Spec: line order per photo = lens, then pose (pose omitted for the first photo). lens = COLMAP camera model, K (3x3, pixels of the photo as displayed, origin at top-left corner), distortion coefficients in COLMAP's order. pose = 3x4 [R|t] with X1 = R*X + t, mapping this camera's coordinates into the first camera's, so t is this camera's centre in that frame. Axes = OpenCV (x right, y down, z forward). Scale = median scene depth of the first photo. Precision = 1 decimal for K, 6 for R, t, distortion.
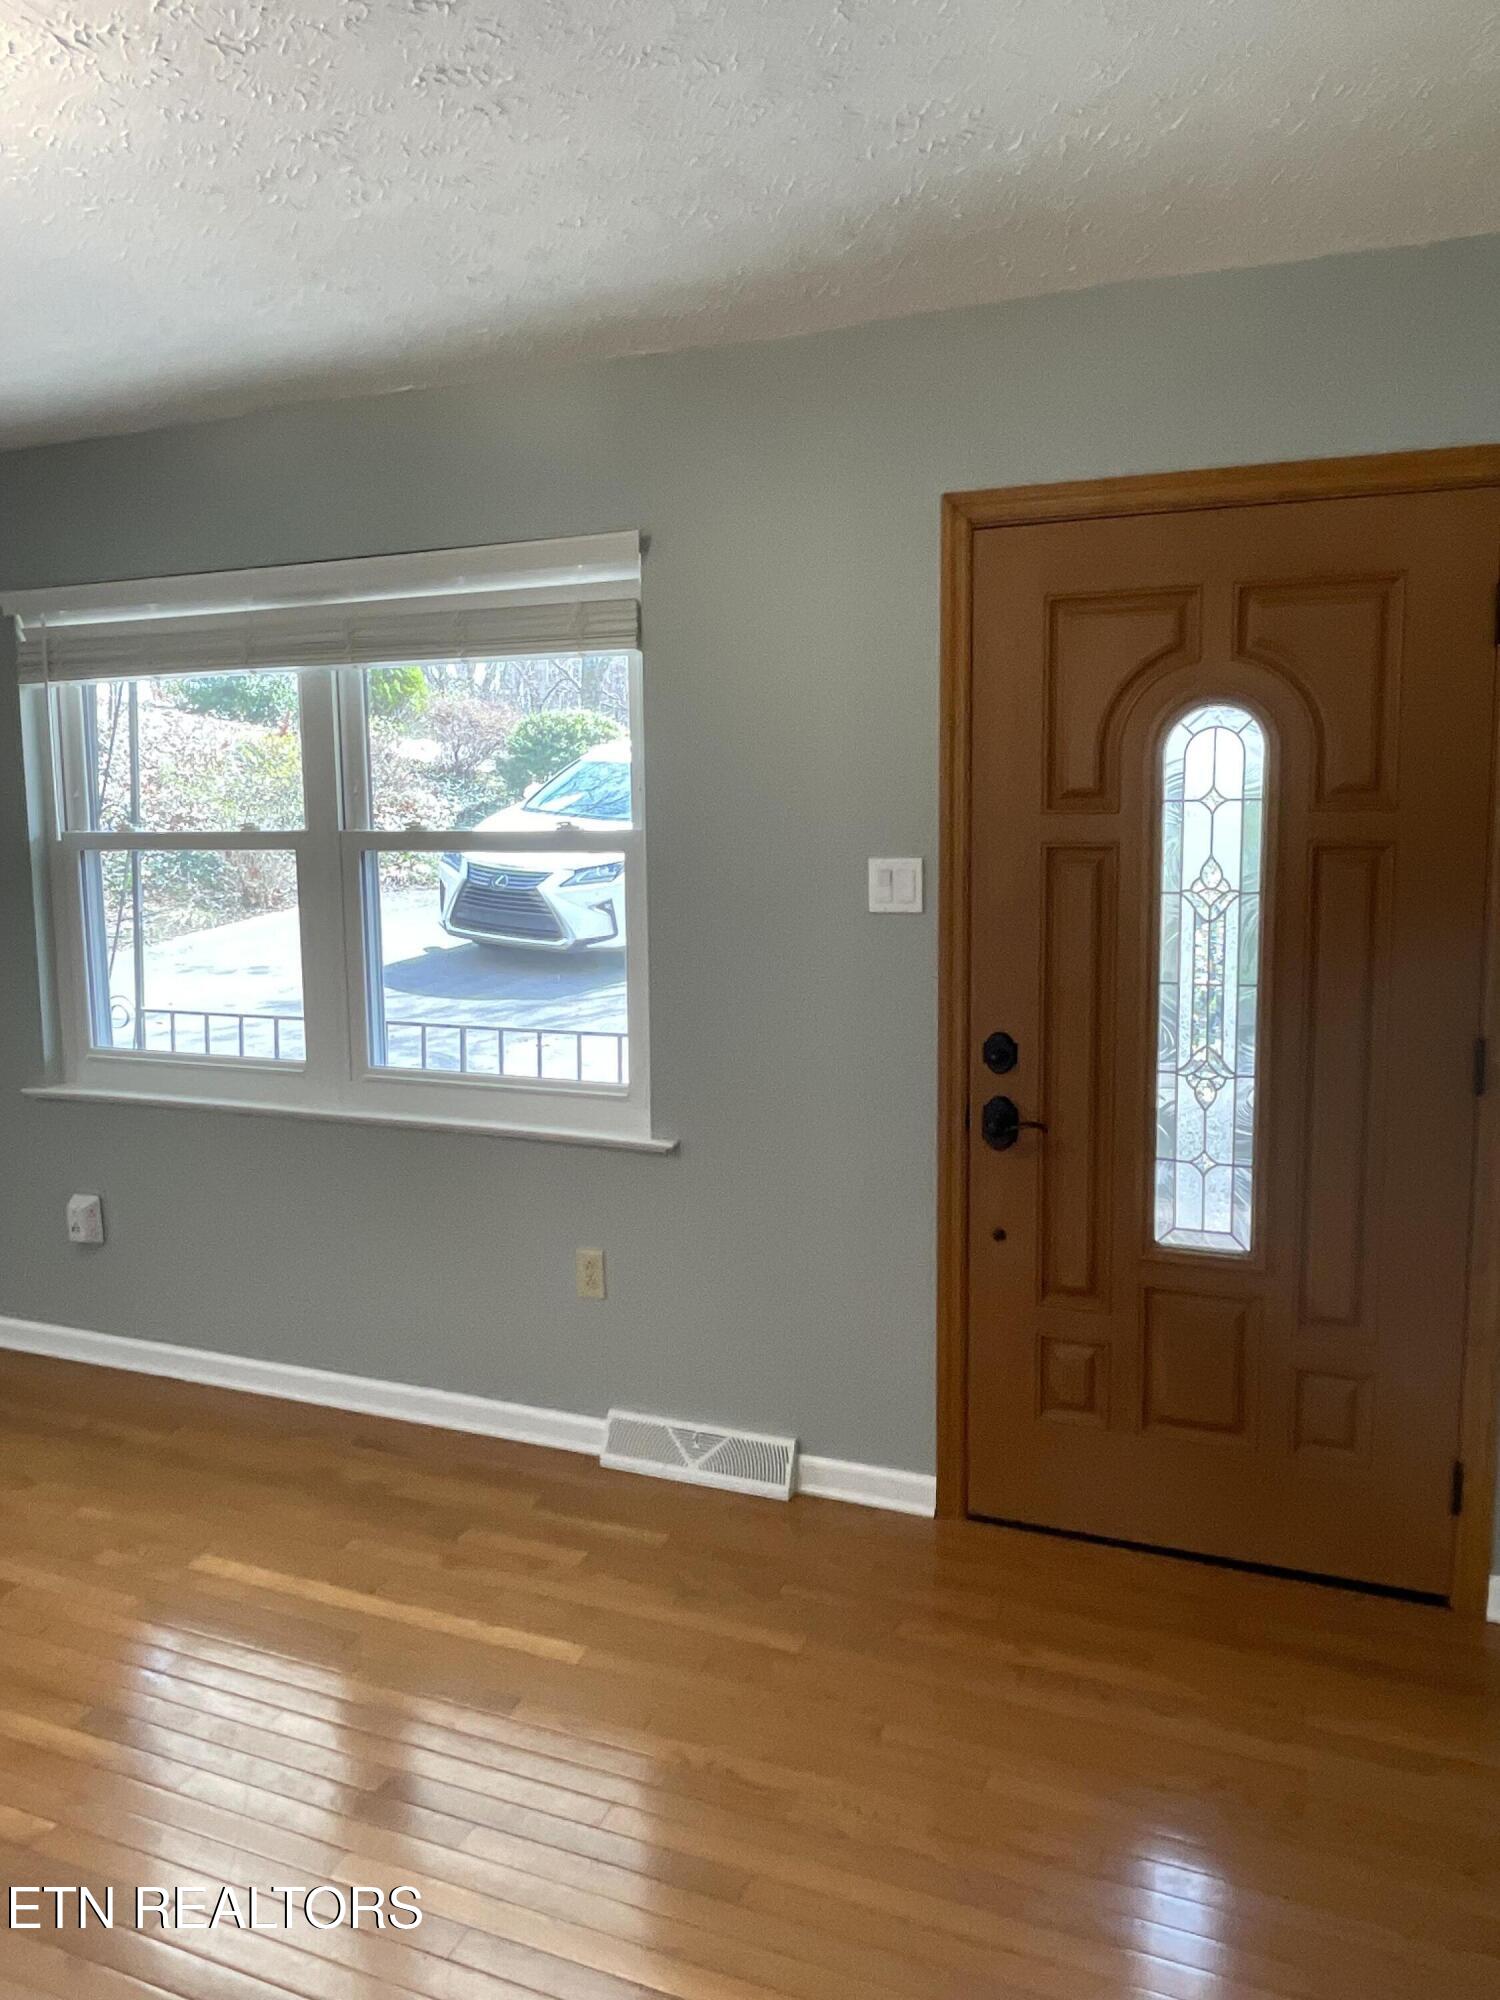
lens RADIAL K [[1392.5, 0, 739.7], [0, 1392.5, 966.3], [0, 0, 1]] dist [-0.000858, -0.006965]
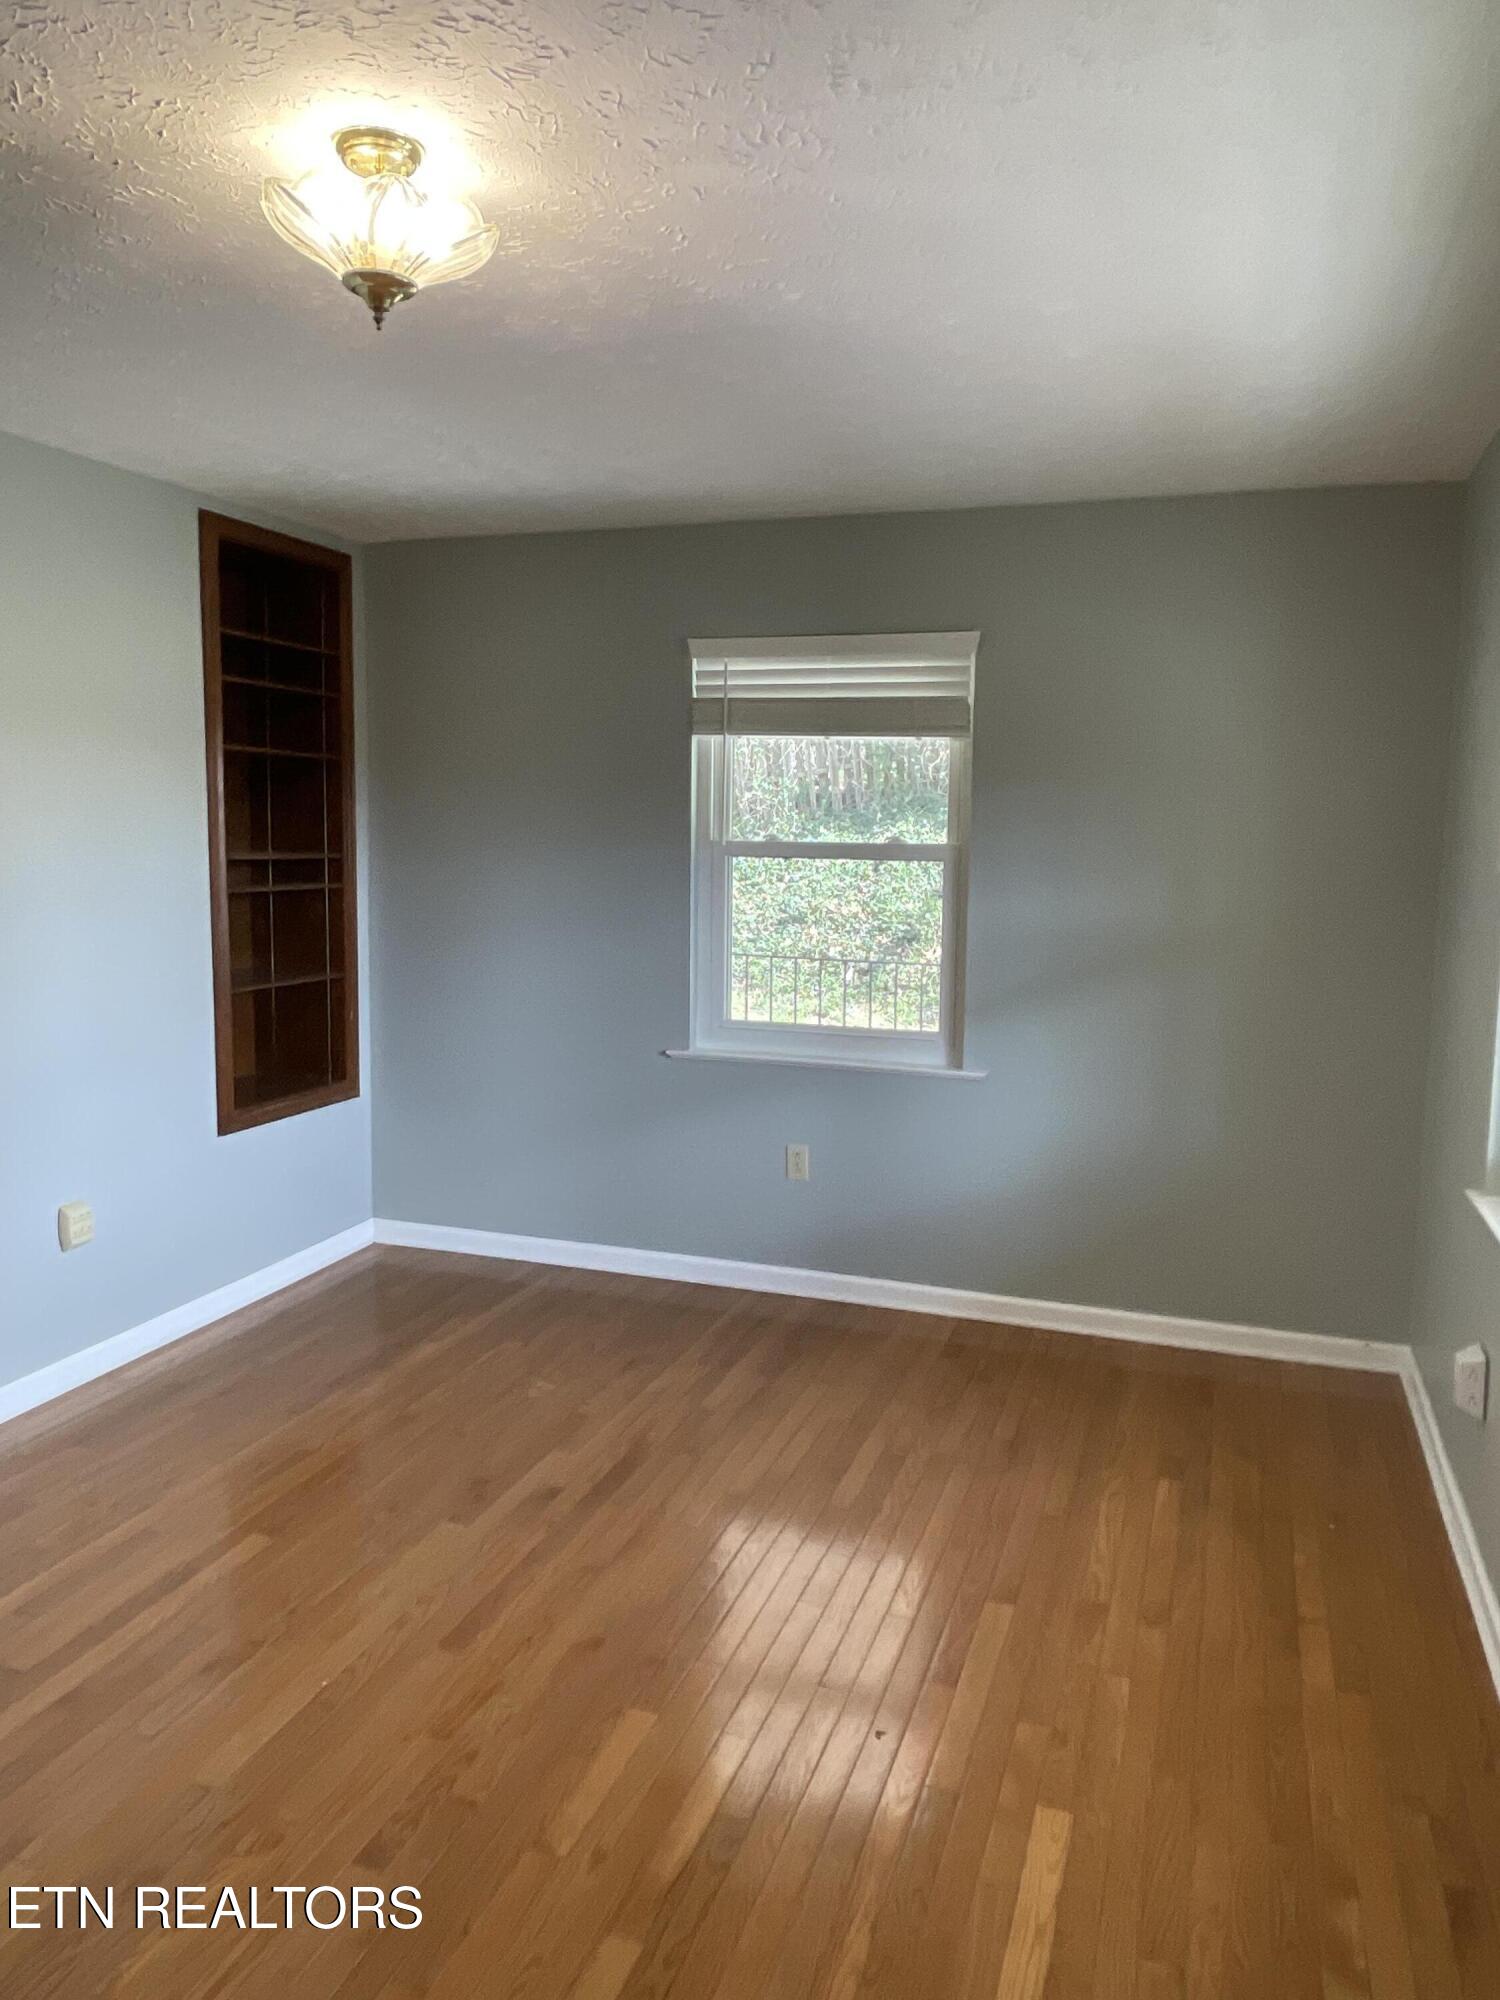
lens RADIAL K [[1392.5, 0, 739.7], [0, 1392.5, 966.3], [0, 0, 1]] dist [-0.000858, -0.006965]
pose [[0.045877, 0.115160, -0.992287, 0.263050], [-0.129166, 0.985678, 0.108422, -0.078025], [0.990561, 0.123196, 0.060095, 0.628418]]
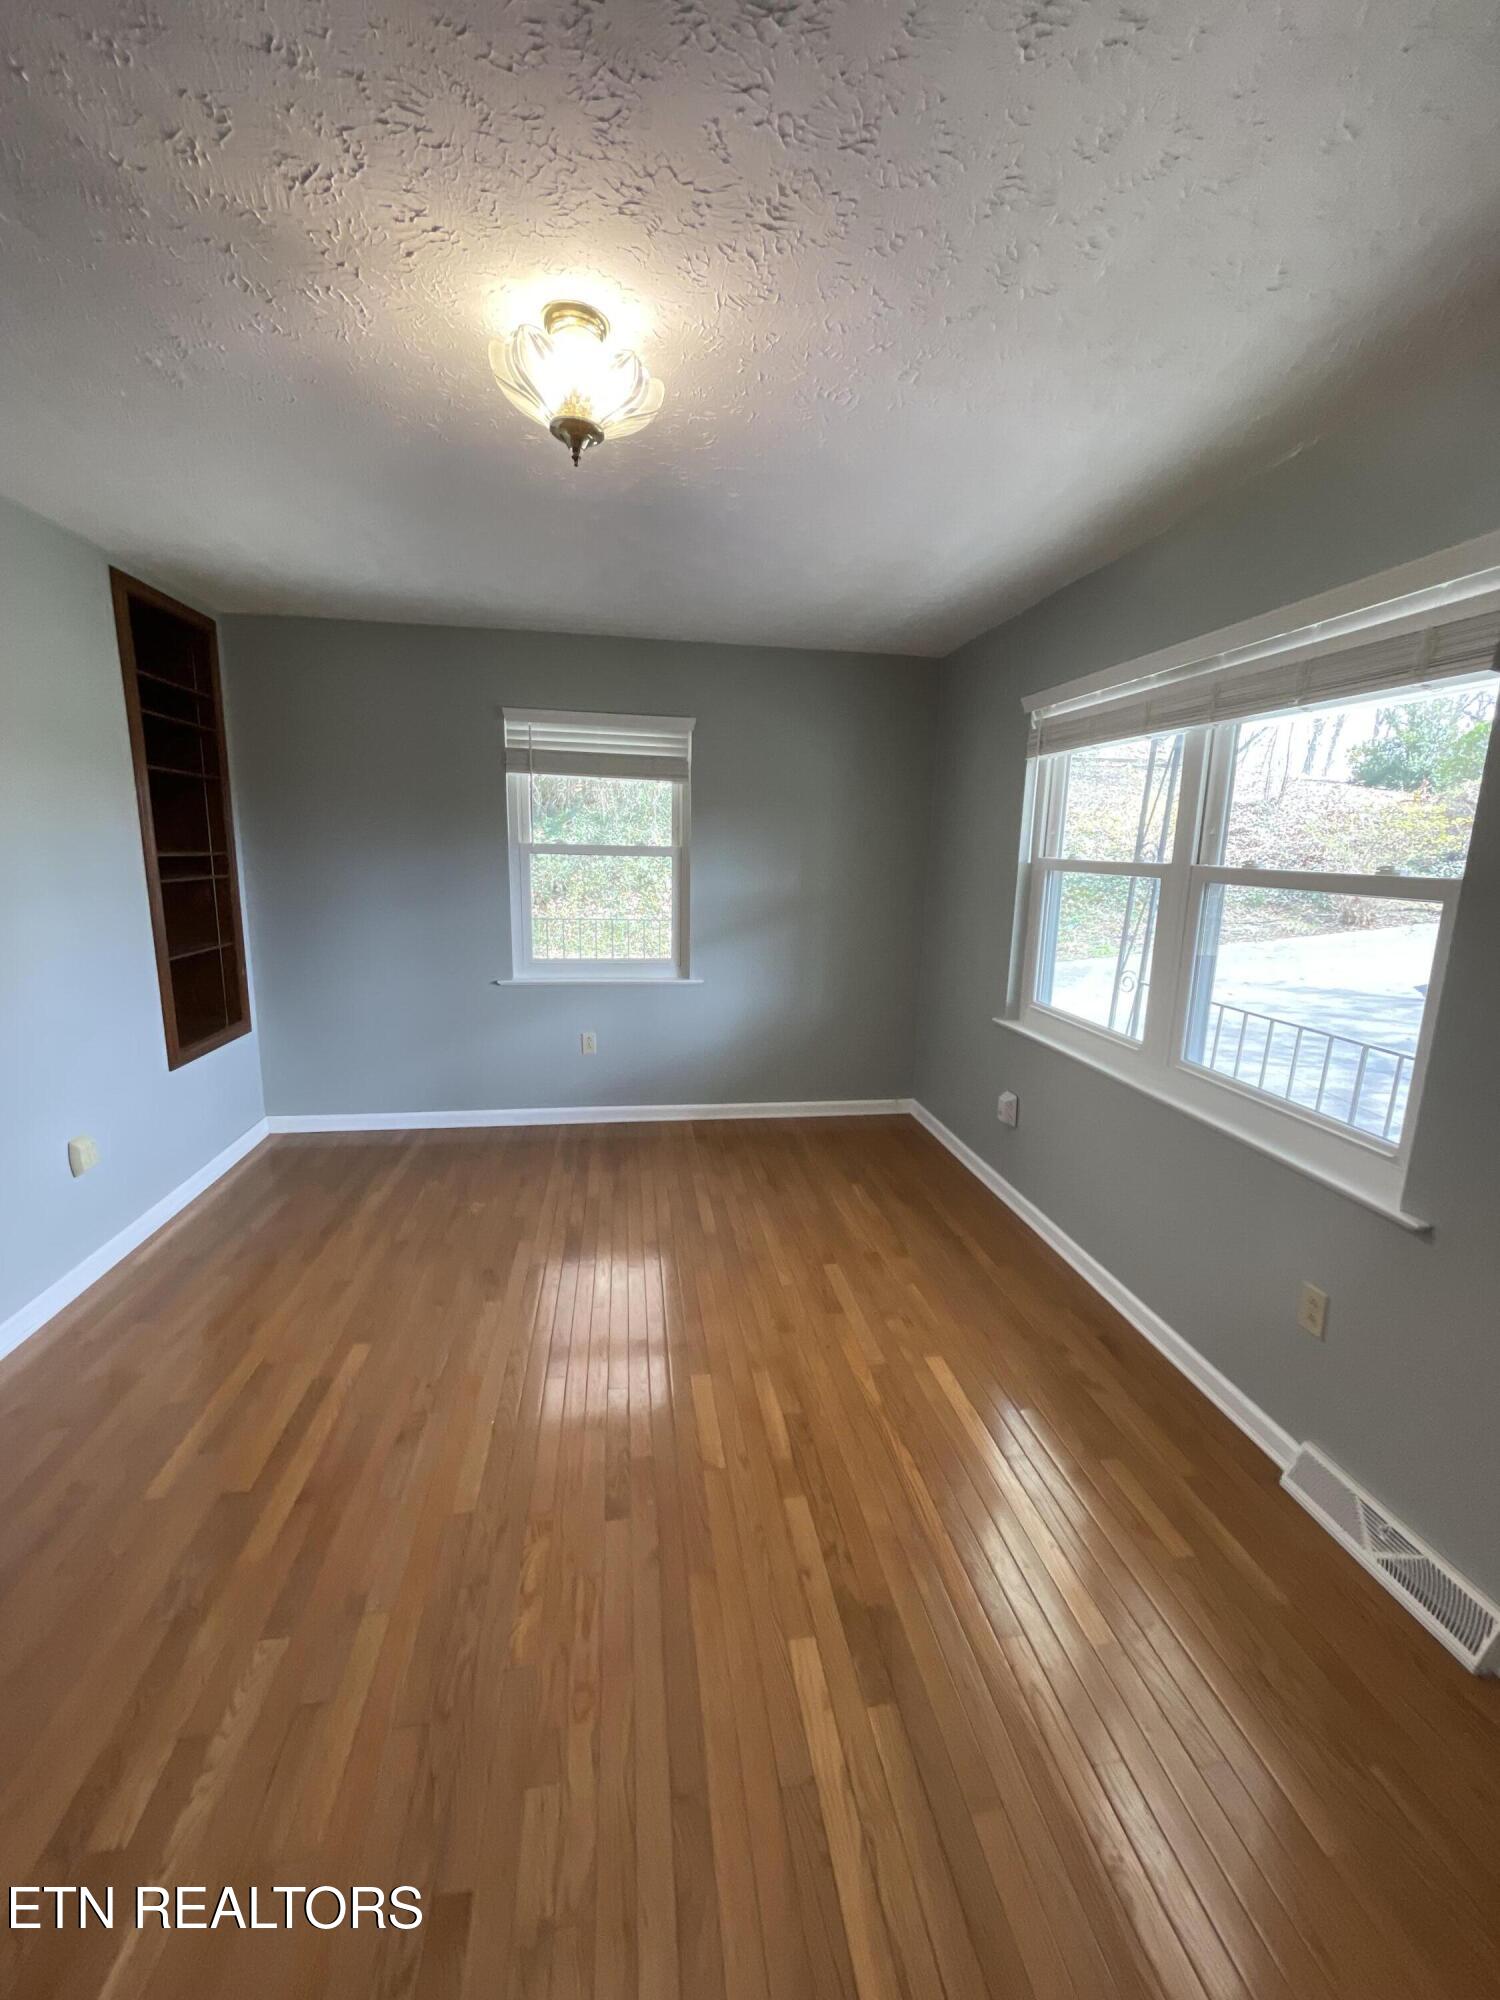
lens RADIAL K [[807.8, 0, 748.2], [0, 807.8, 991.1], [0, 0, 1]] dist [-0.008900, 0.000322]
pose [[0.510618, 0.181463, -0.840440, 0.132243], [-0.128465, 0.982605, 0.134109, -0.035063], [0.850156, 0.039489, 0.525048, 0.322730]]
